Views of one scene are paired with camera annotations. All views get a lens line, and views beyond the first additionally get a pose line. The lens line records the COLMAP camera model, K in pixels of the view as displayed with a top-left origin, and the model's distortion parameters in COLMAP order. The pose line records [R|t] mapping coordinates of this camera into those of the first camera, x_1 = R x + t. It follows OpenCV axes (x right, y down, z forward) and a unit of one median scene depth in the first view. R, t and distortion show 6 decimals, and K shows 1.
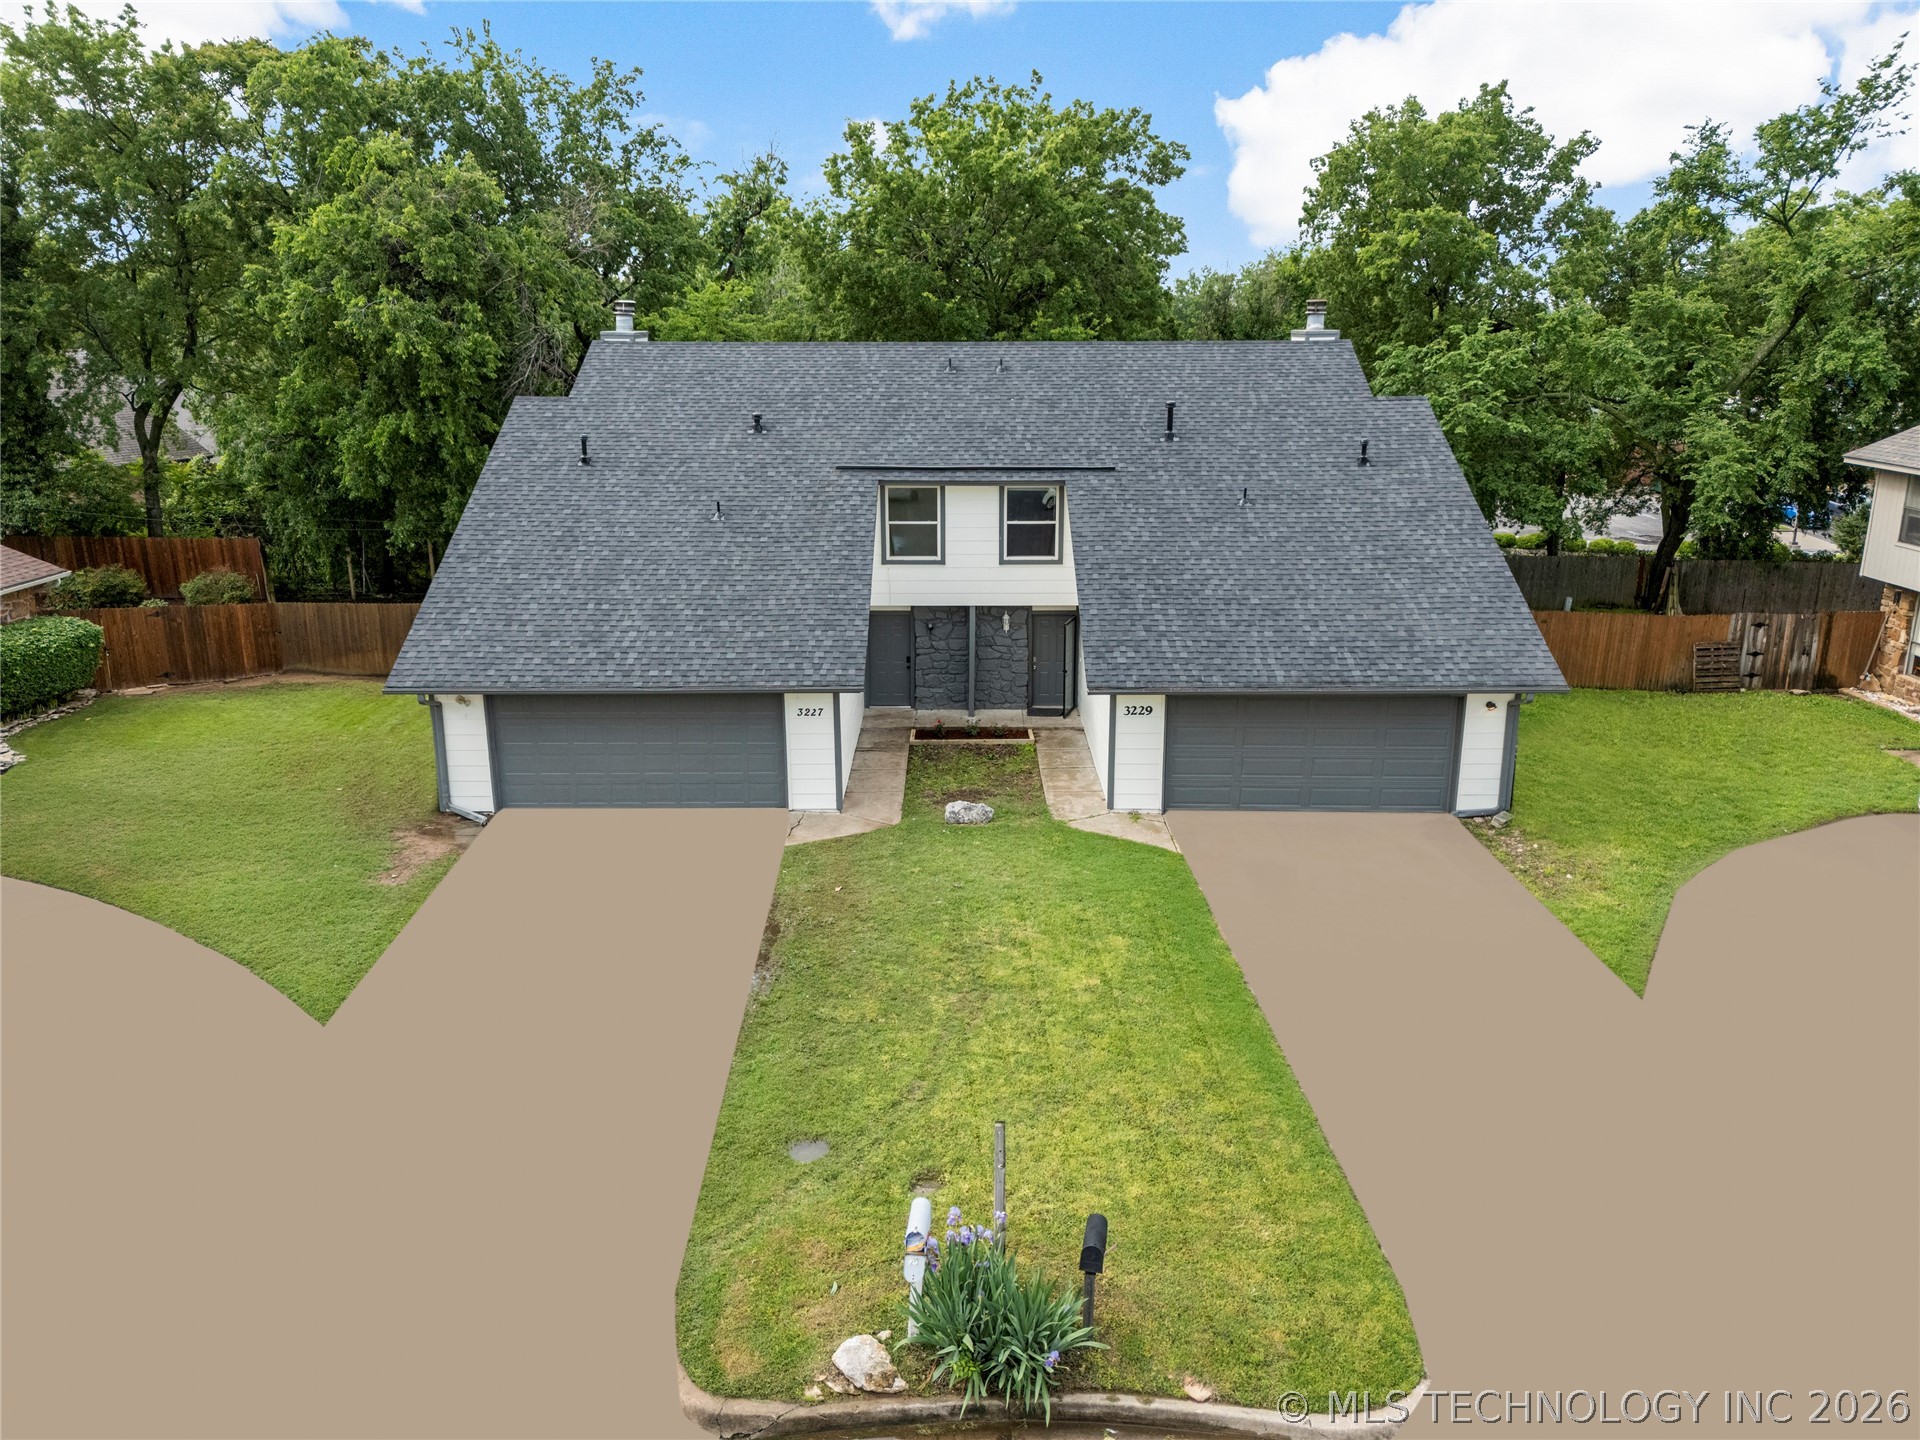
lens RADIAL K [[1420.4, 0, 970.8], [0, 1420.4, 709.7], [0, 0, 1]] dist [0.108072, -0.121049]
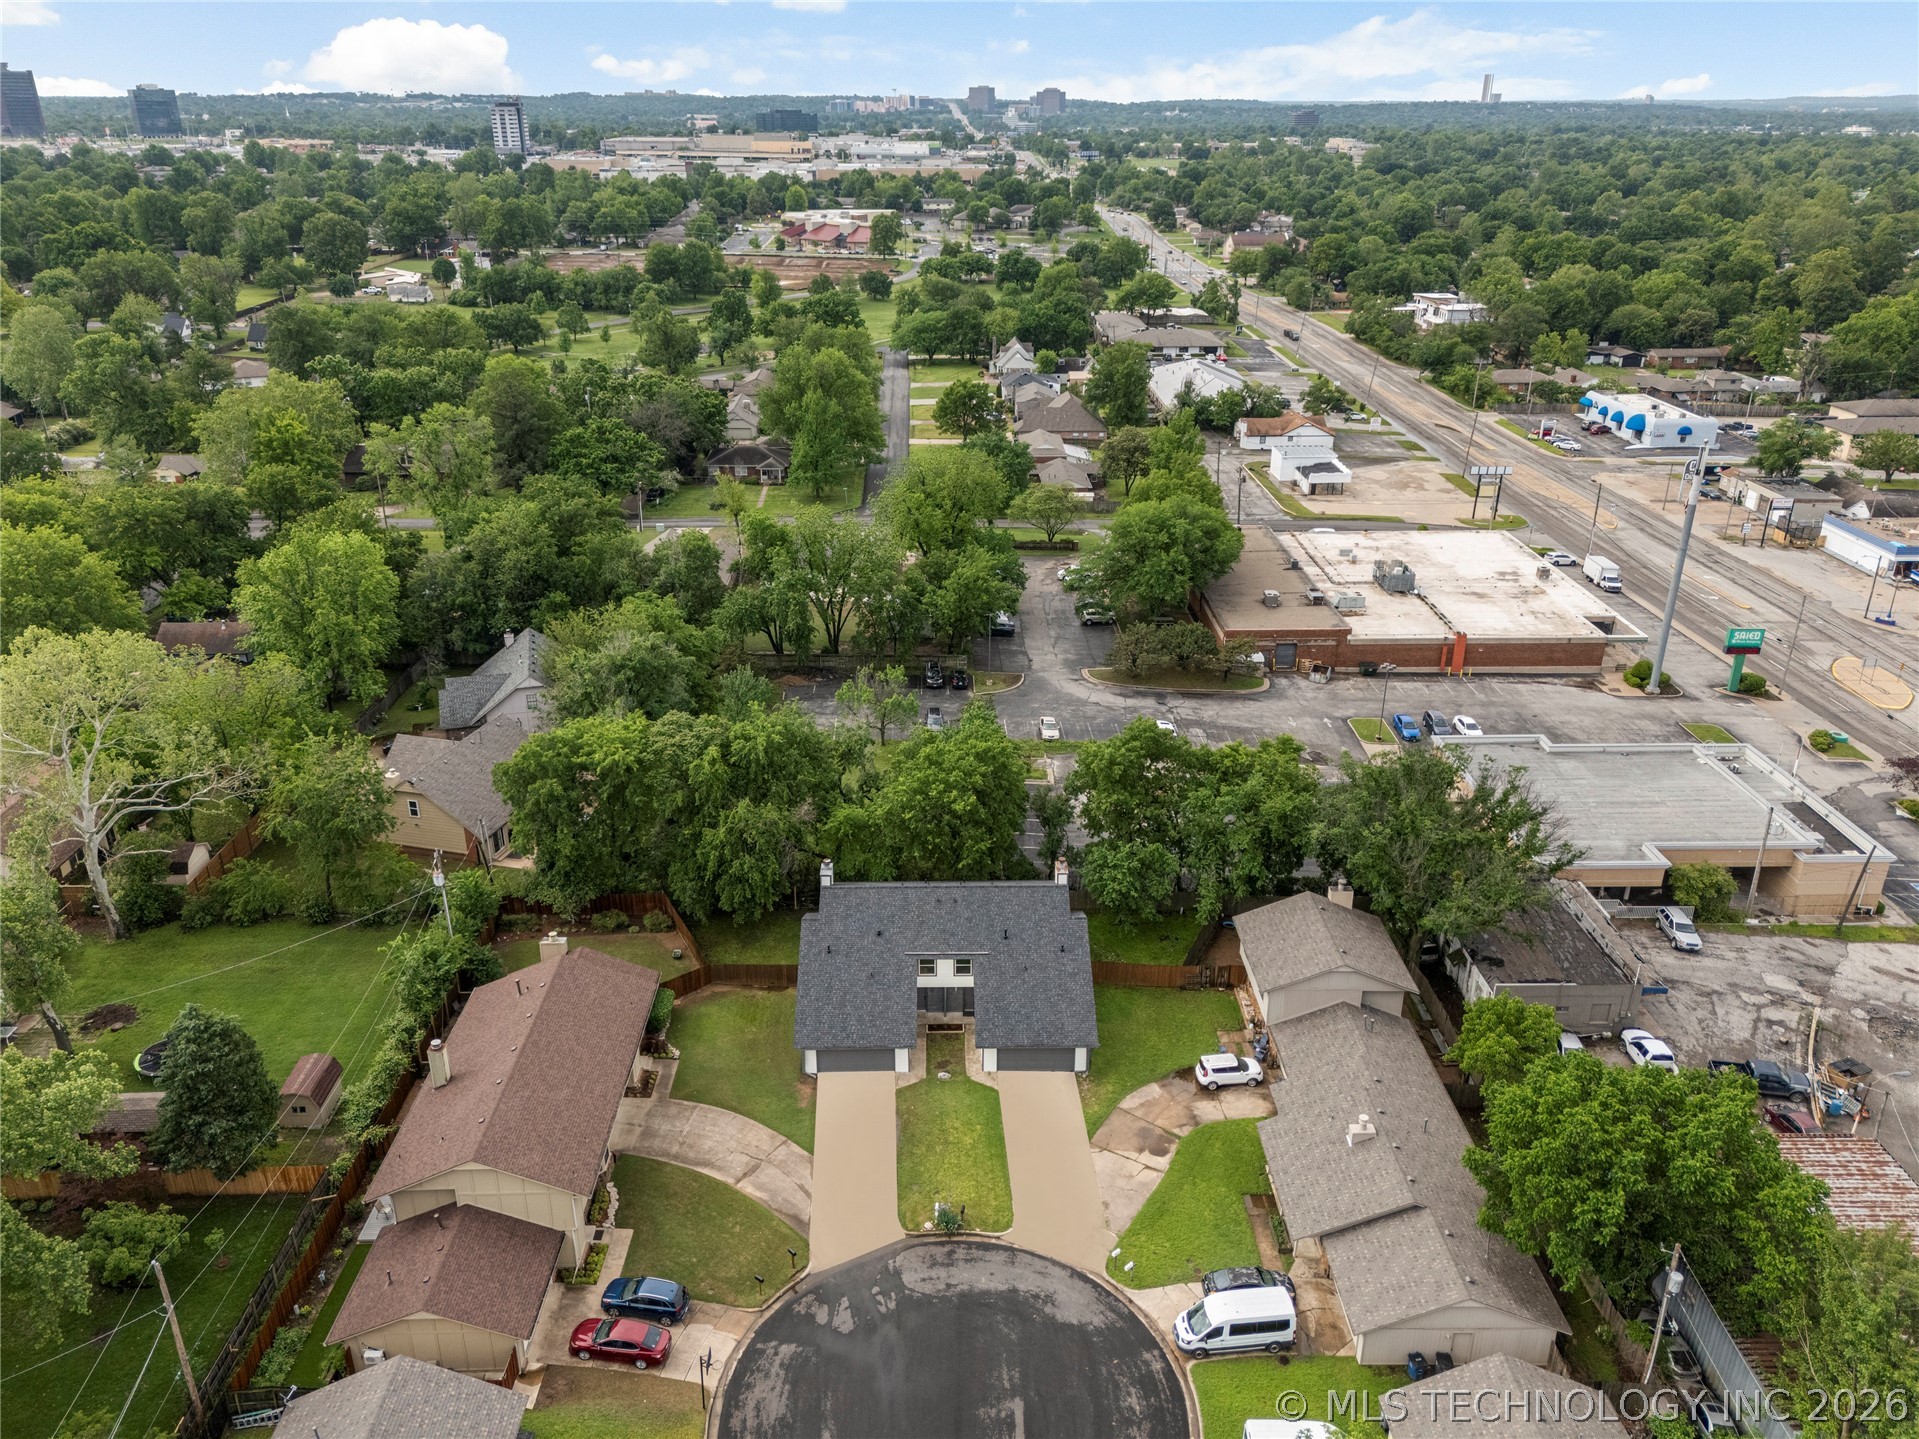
lens RADIAL K [[1419.7, 0, 970.3], [0, 1419.7, 709.2], [0, 0, 1]] dist [0.108072, -0.121049]
pose [[0.999869, -0.002582, 0.015993, 0.008957], [0.000415, 0.990982, 0.133992, -1.316089], [-0.016195, -0.133968, 0.990853, -2.470893]]
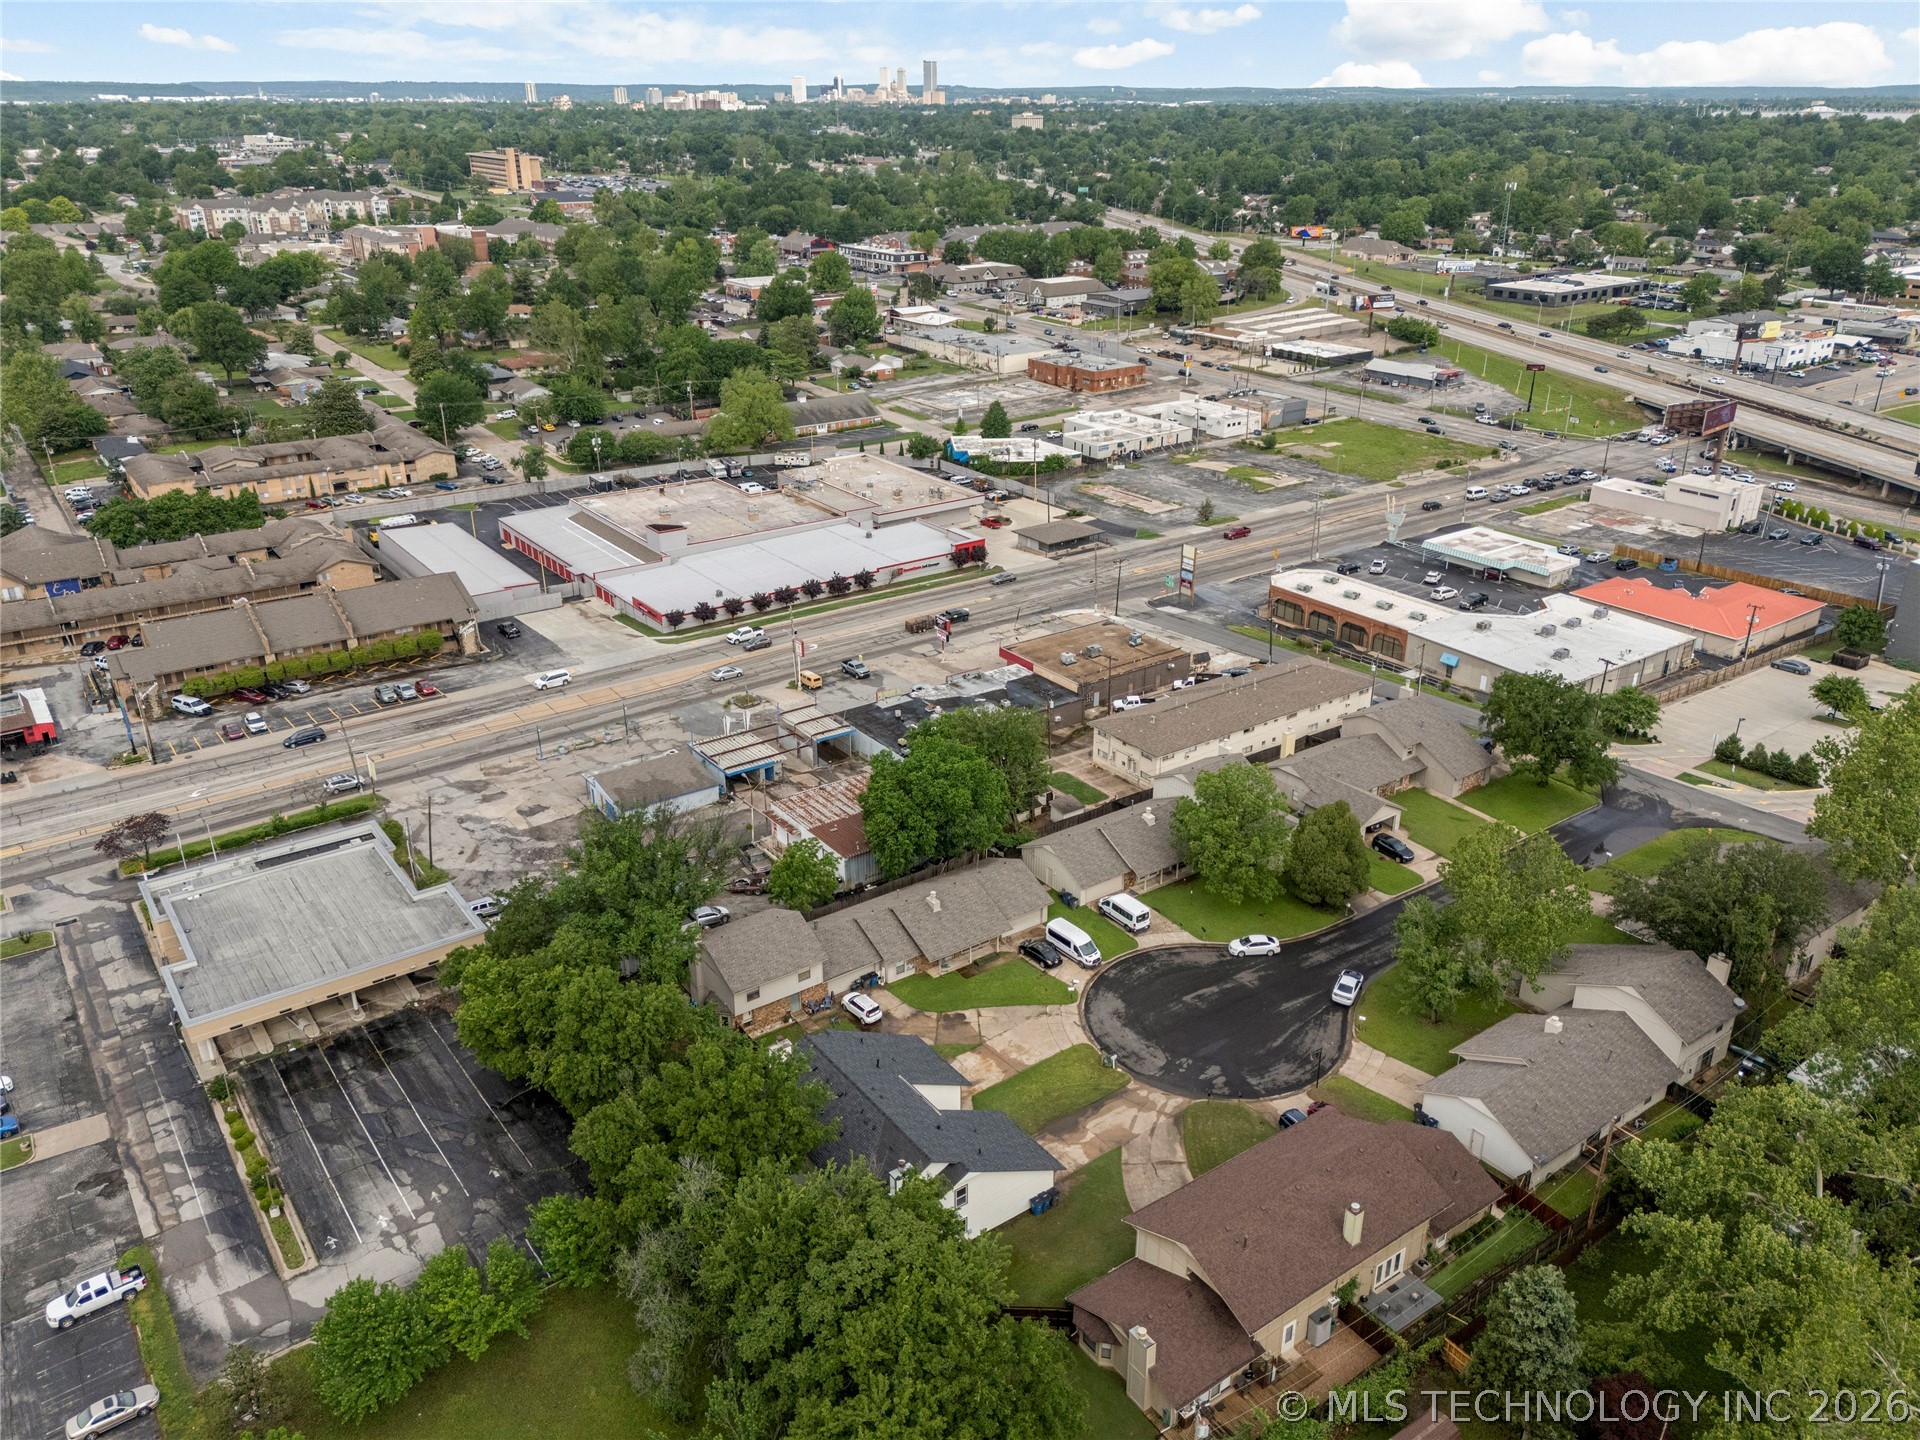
lens RADIAL K [[1420.4, 0, 970.8], [0, 1420.4, 709.7], [0, 0, 1]] dist [0.108072, -0.121049]
pose [[-0.583050, -0.317764, 0.747716, -2.960759], [0.211205, 0.829411, 0.517175, -3.316991], [-0.784503, 0.459460, -0.416475, 2.450844]]
